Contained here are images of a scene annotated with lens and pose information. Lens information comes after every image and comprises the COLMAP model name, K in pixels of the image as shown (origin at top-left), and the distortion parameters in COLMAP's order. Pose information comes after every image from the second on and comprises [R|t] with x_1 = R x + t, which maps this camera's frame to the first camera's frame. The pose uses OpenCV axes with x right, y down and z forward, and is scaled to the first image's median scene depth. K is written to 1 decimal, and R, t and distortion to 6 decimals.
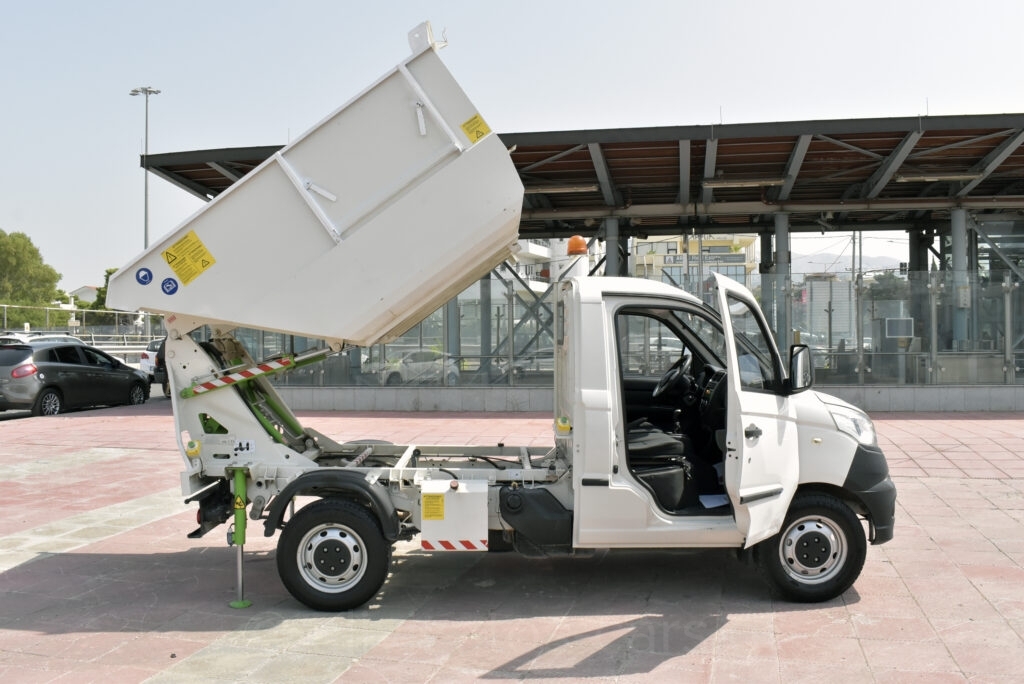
lens RADIAL K [[910.7, 0, 511.7], [0, 910.7, 343.1], [0, 0, 1]] dist [-0.080655, 0.003548]
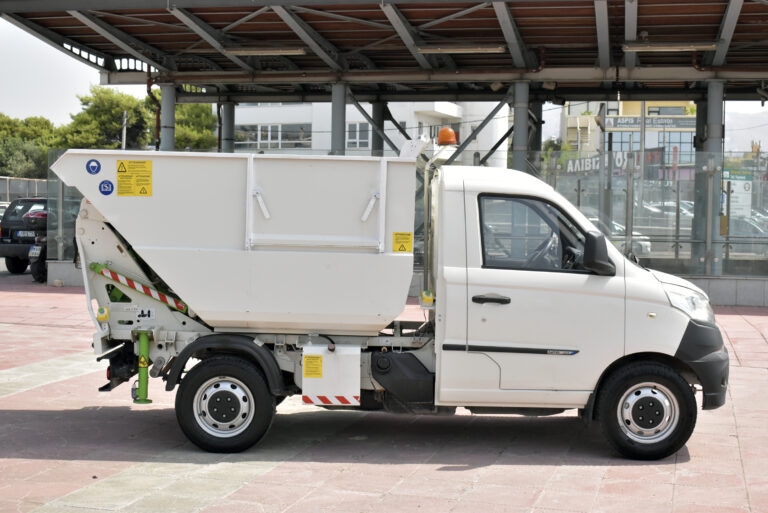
lens RADIAL K [[1138.2, 0, 384.3], [0, 1138.2, 256.5], [0, 0, 1]] dist [-0.031889, 0.031392]
pose [[0.999350, 0.026323, -0.024650, 0.010625], [-0.025512, 0.999142, 0.032625, -0.001271], [0.025488, -0.031975, 0.999164, -0.131501]]
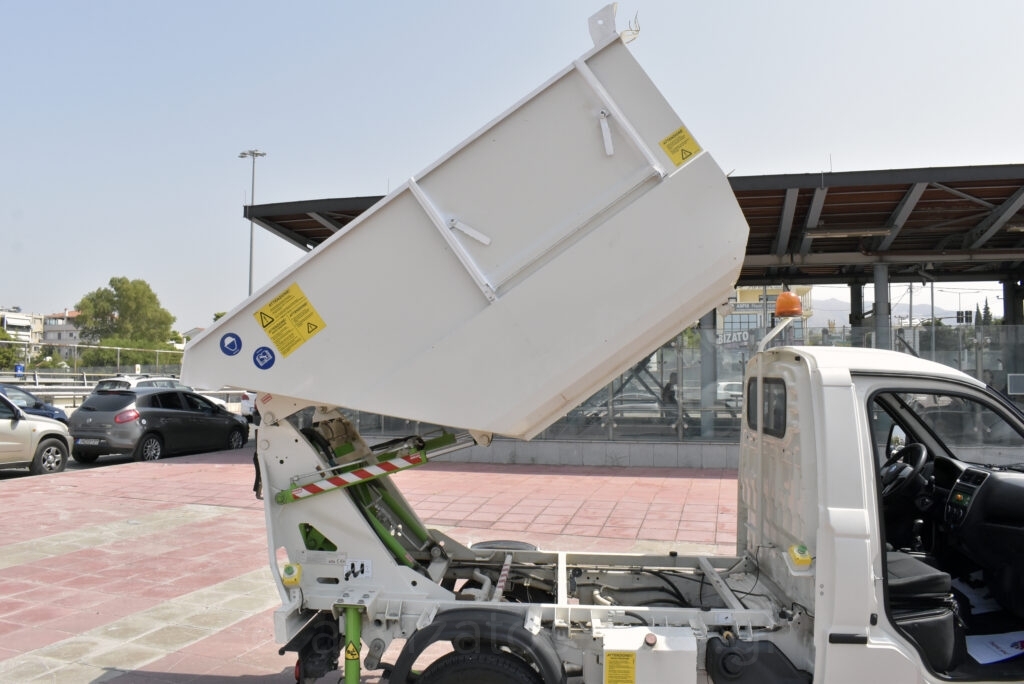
lens RADIAL K [[830.3, 0, 512.0], [0, 830.3, 342.1], [0, 0, 1]] dist [-0.089184, 0.005202]
pose [[0.996967, 0.007015, -0.077513, -0.037439], [-0.010729, 0.998808, -0.047609, -0.014021], [0.077087, 0.048296, 0.995854, 0.102617]]
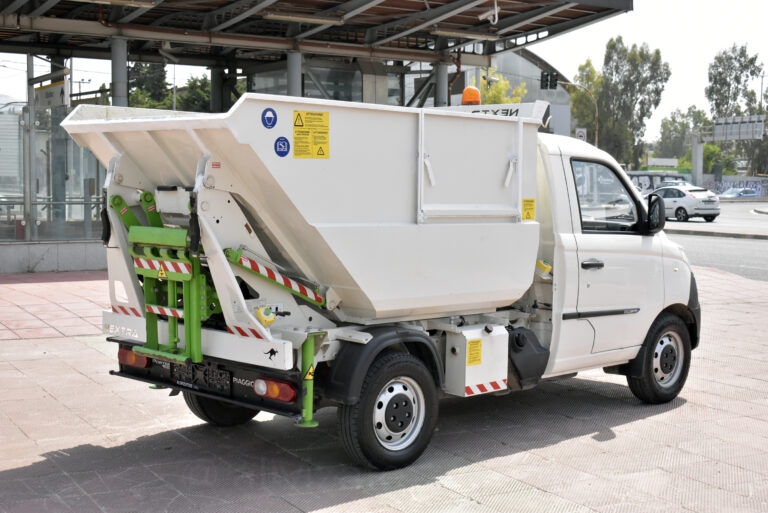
lens RADIAL K [[1138.2, 0, 384.3], [0, 1138.2, 256.5], [0, 0, 1]] dist [-0.031889, 0.031392]
pose [[0.720101, -0.028962, 0.693264, -0.315809], [-0.011602, 0.998486, 0.053764, 0.002871], [-0.693772, -0.046758, 0.718675, 0.047744]]
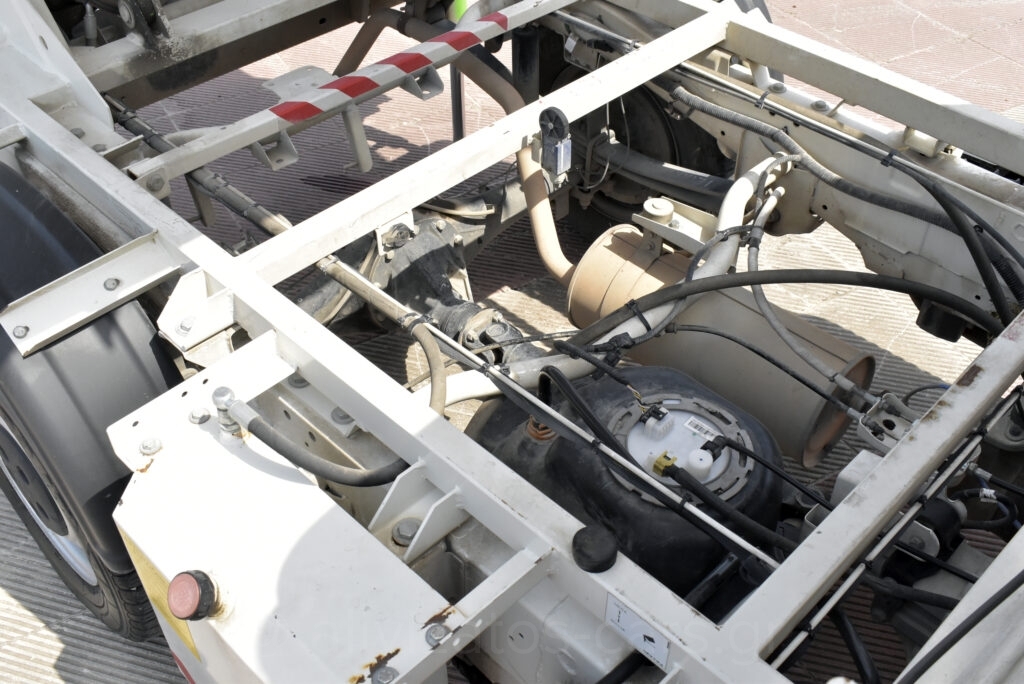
lens RADIAL K [[1086.2, 0, 492.2], [0, 1086.2, 326.9], [0, 0, 1]] dist [0.009226, -0.343784]
pose [[0.689397, 0.468556, -0.552438, 0.021151], [-0.003412, 0.764724, 0.644350, -0.005803], [0.724376, -0.442327, 0.528797, 0.288380]]
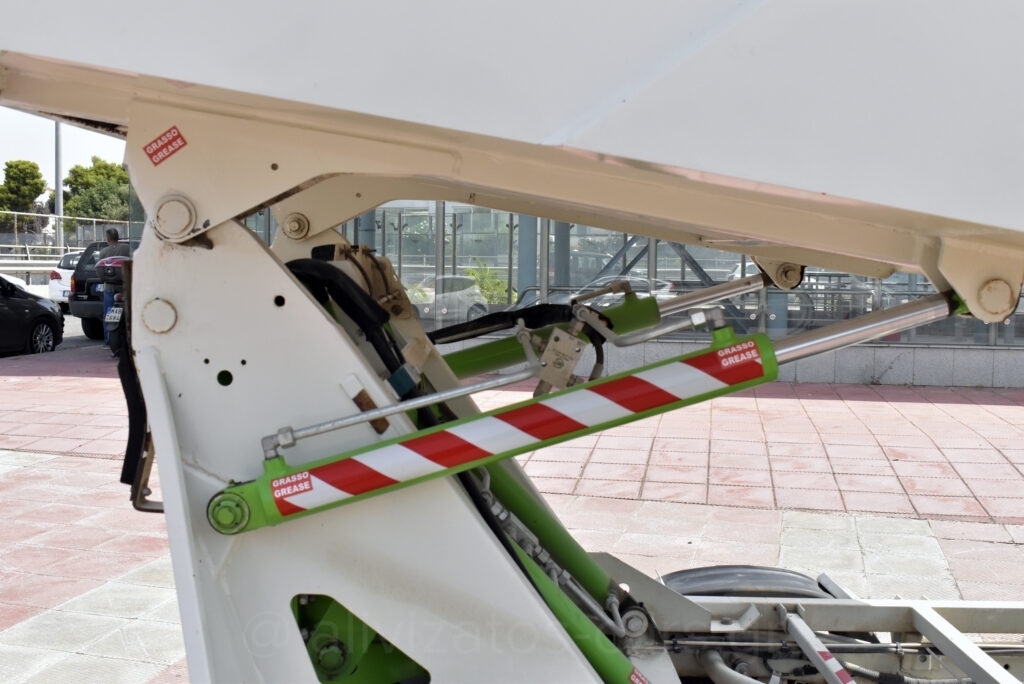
lens RADIAL K [[1121.9, 0, 513.5], [0, 1121.9, 341.9], [0, 0, 1]] dist [-0.067718, 0.001122]
pose [[0.999805, 0.019431, 0.003592, -0.096096], [-0.019632, 0.997468, 0.068354, -0.000209], [-0.002254, -0.068411, 0.997655, 0.239743]]
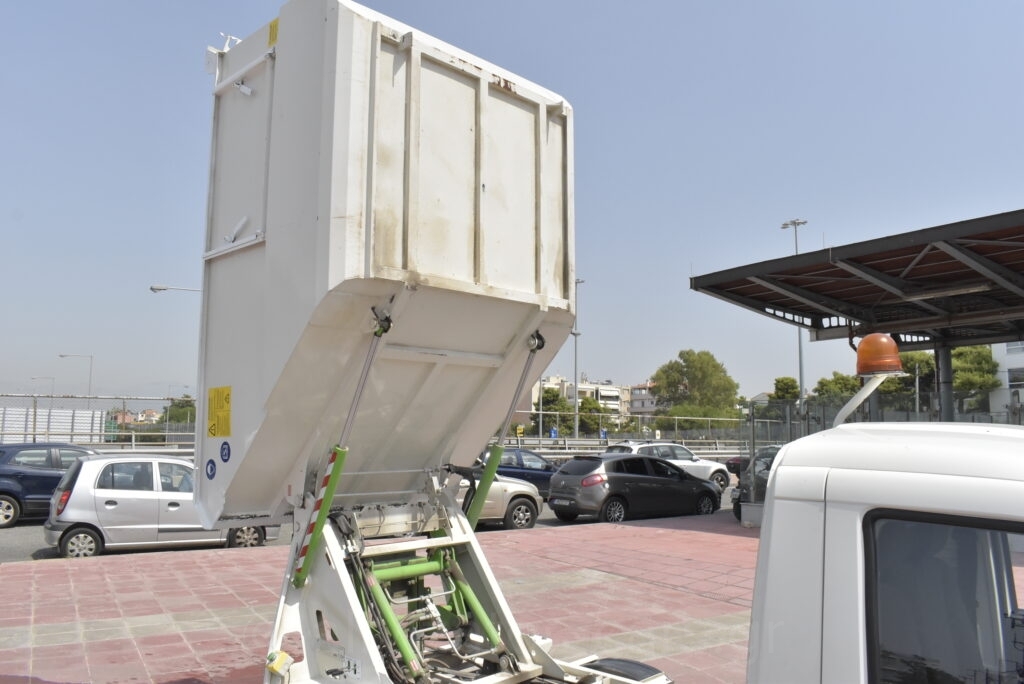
lens RADIAL K [[794.3, 0, 514.1], [0, 794.3, 341.8], [0, 0, 1]] dist [-0.094191, 0.005776]
pose [[0.723254, -0.069163, -0.687110, 0.074667], [-0.017314, 0.992843, -0.118162, -0.022192], [0.690365, 0.097358, 0.716880, 0.203419]]
